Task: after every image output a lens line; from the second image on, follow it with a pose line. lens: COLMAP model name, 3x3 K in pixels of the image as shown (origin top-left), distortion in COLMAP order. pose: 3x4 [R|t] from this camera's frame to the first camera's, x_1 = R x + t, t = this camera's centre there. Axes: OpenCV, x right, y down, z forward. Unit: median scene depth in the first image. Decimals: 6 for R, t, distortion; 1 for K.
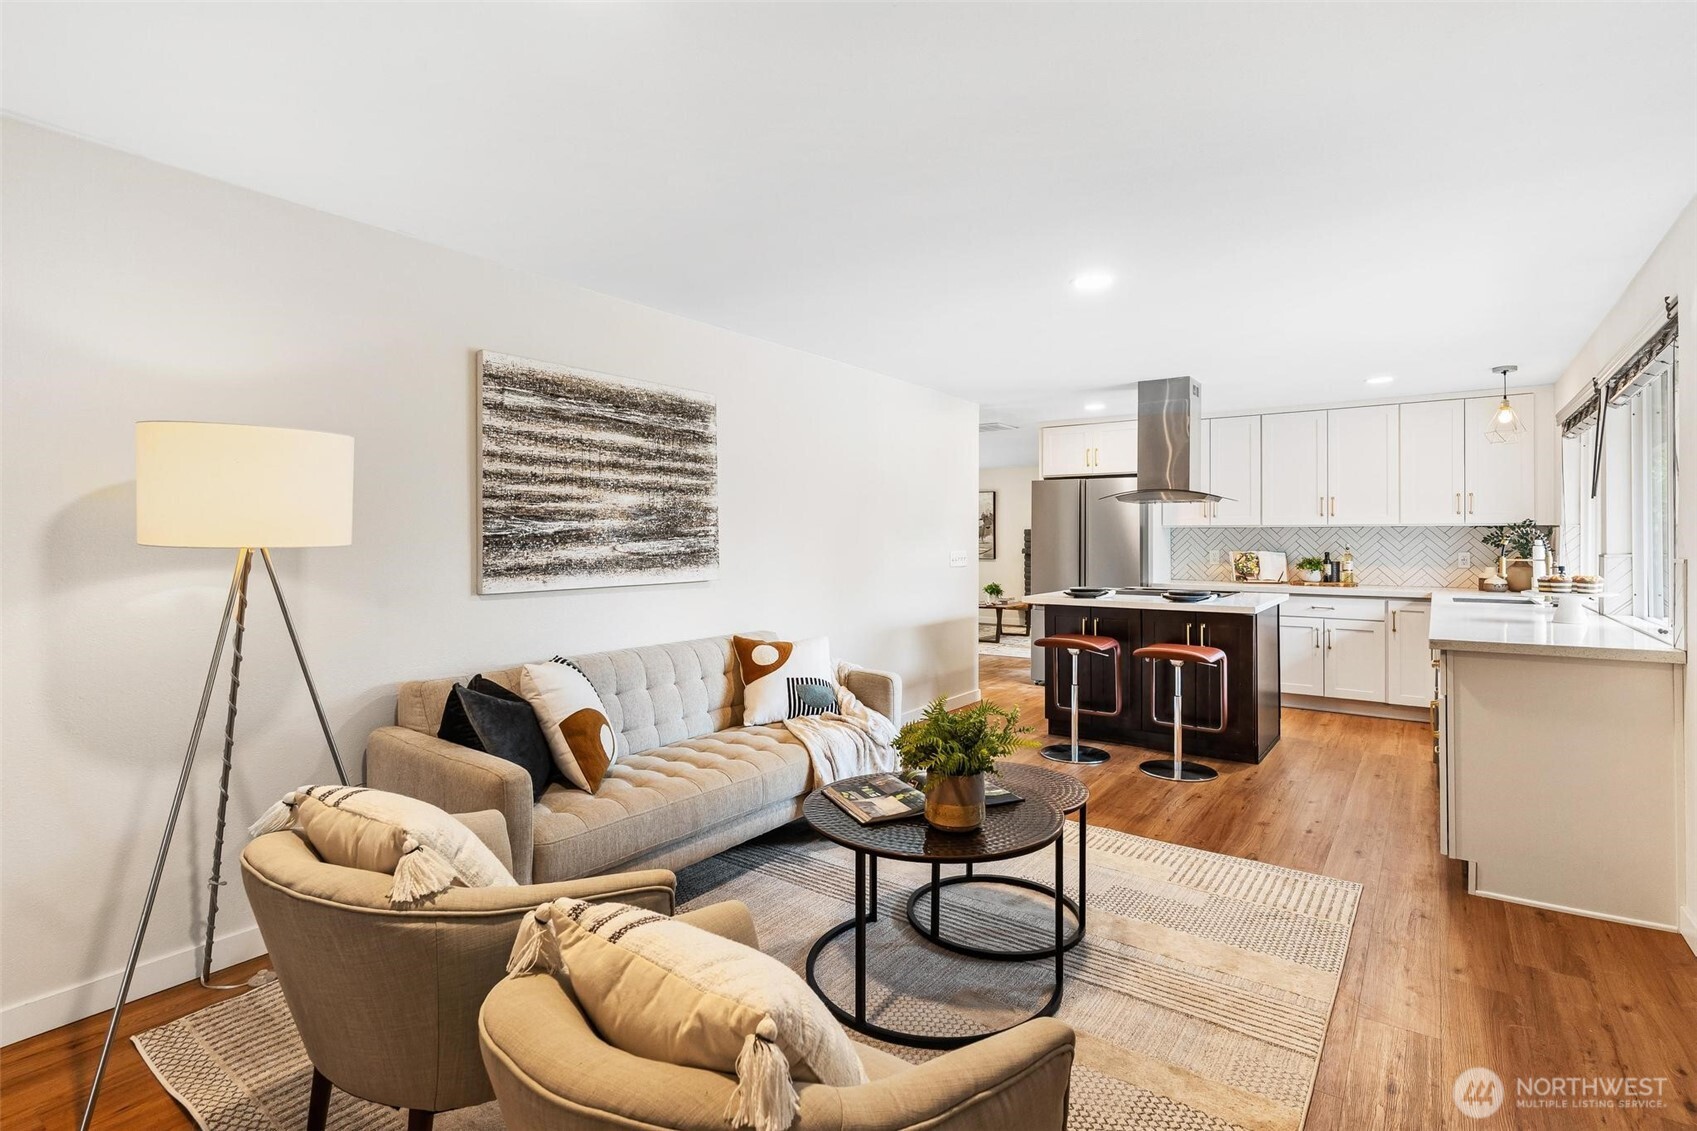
lens RADIAL K [[815.2, 0, 844.7], [0, 815.2, 554.1], [0, 0, 1]] dist [-0.001913, -0.001379]
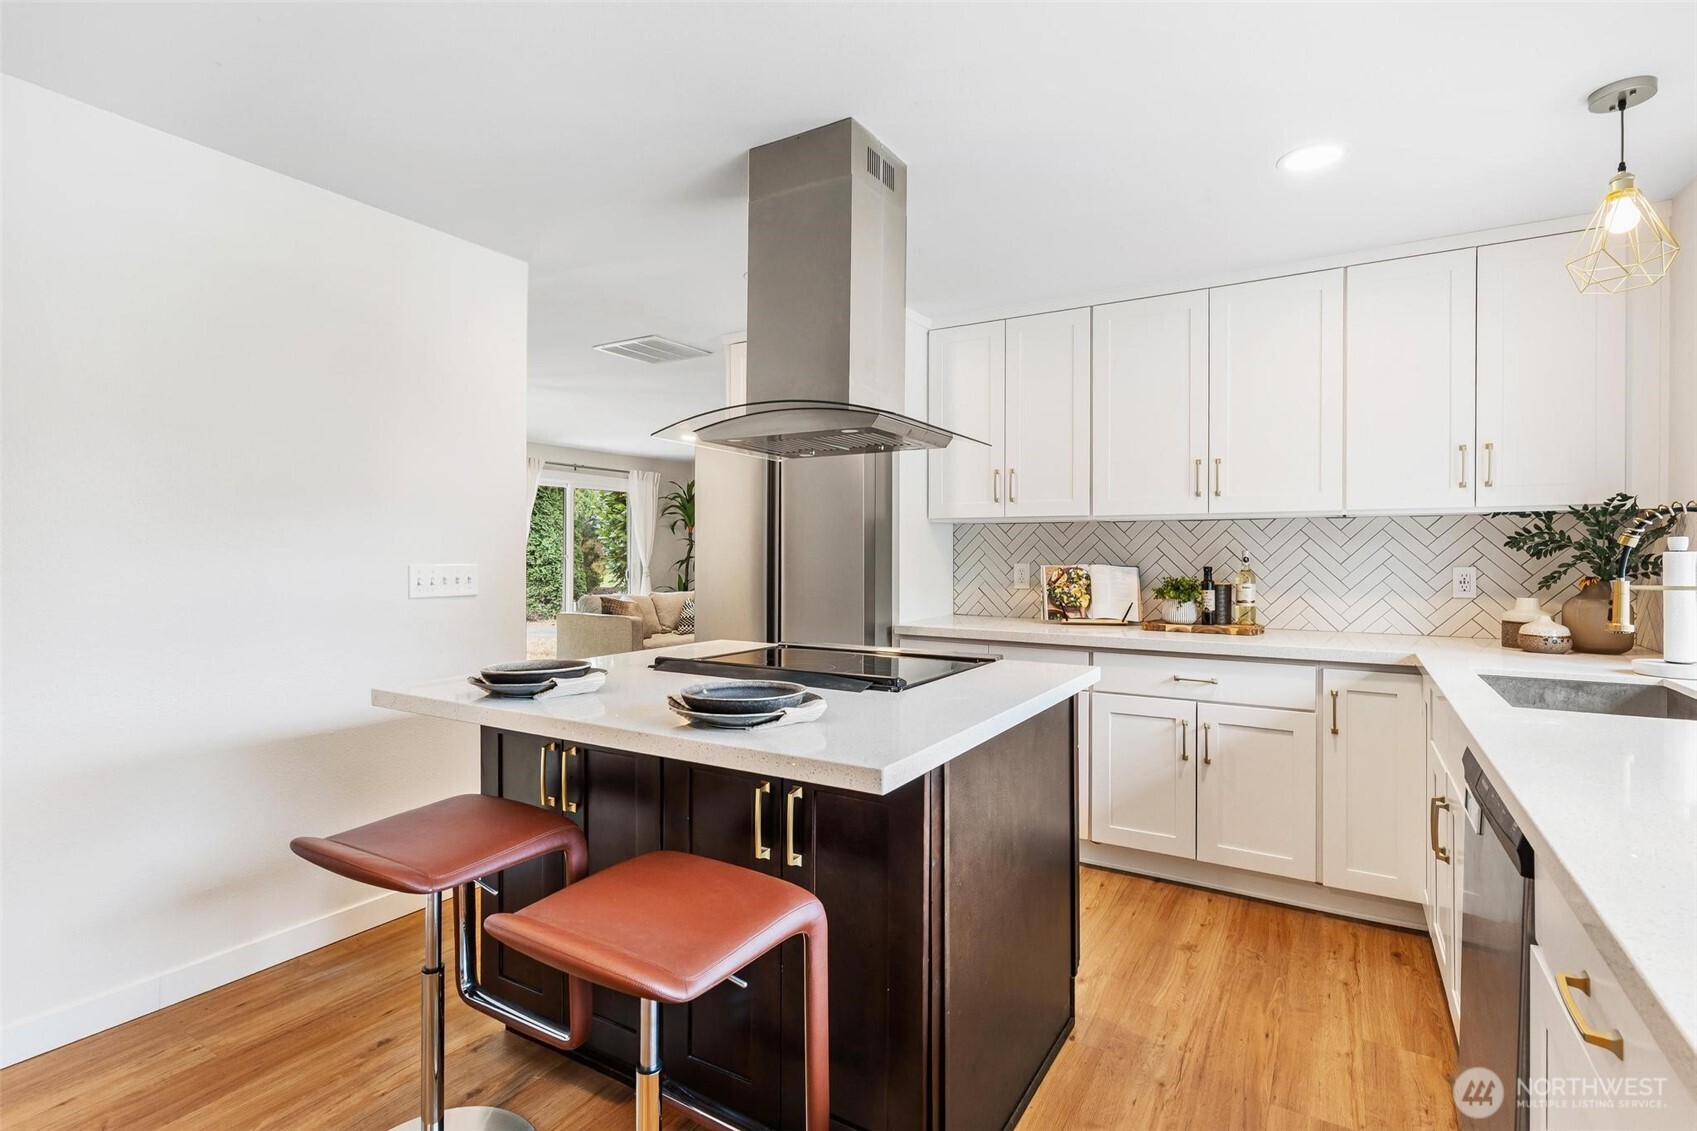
lens RADIAL K [[815.2, 0, 851.4], [0, 815.2, 574.1], [0, 0, 1]] dist [-0.001913, -0.001379]
pose [[0.996287, -0.001260, 0.086088, 0.321639], [0.000546, 0.999965, 0.008311, -0.002024], [-0.086095, -0.008233, 0.996253, 0.502673]]
